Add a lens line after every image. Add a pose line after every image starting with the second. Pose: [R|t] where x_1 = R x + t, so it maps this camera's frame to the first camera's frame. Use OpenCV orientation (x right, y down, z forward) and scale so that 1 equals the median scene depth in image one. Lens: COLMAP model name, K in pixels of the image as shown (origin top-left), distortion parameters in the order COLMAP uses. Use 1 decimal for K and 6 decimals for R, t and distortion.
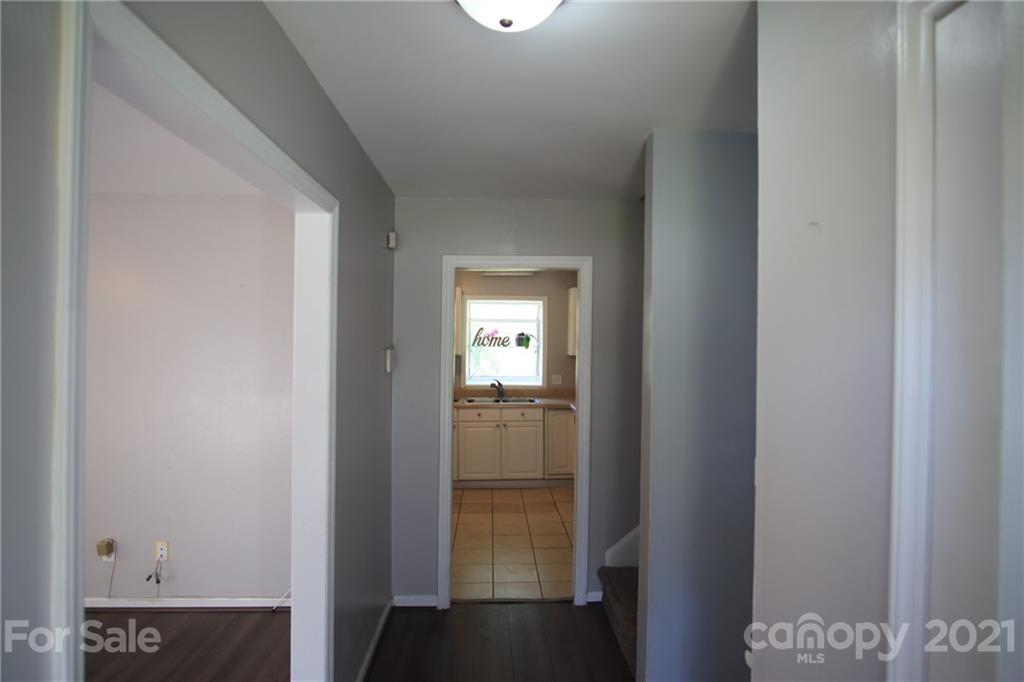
lens RADIAL K [[576.7, 0, 523.2], [0, 576.7, 344.4], [0, 0, 1]] dist [-0.024580, 0.002004]
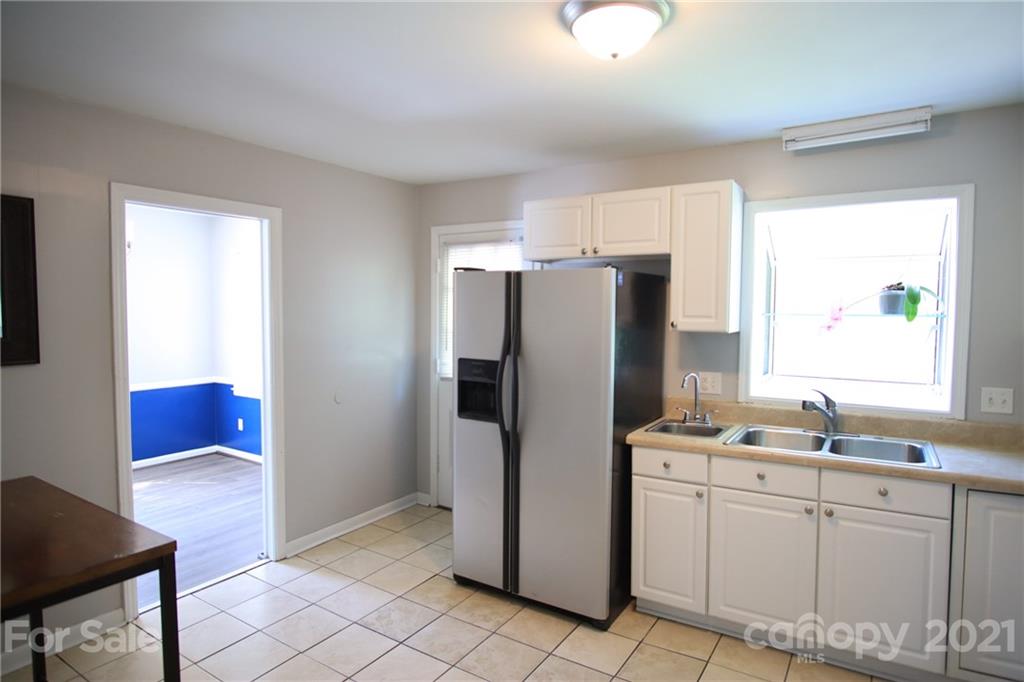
lens RADIAL K [[576.7, 0, 523.2], [0, 576.7, 344.4], [0, 0, 1]] dist [-0.024580, 0.002004]
pose [[0.817828, 0.025286, -0.574907, 0.016889], [-0.003438, 0.999231, 0.039059, 0.010838], [0.575453, -0.029967, 0.817286, 0.523733]]
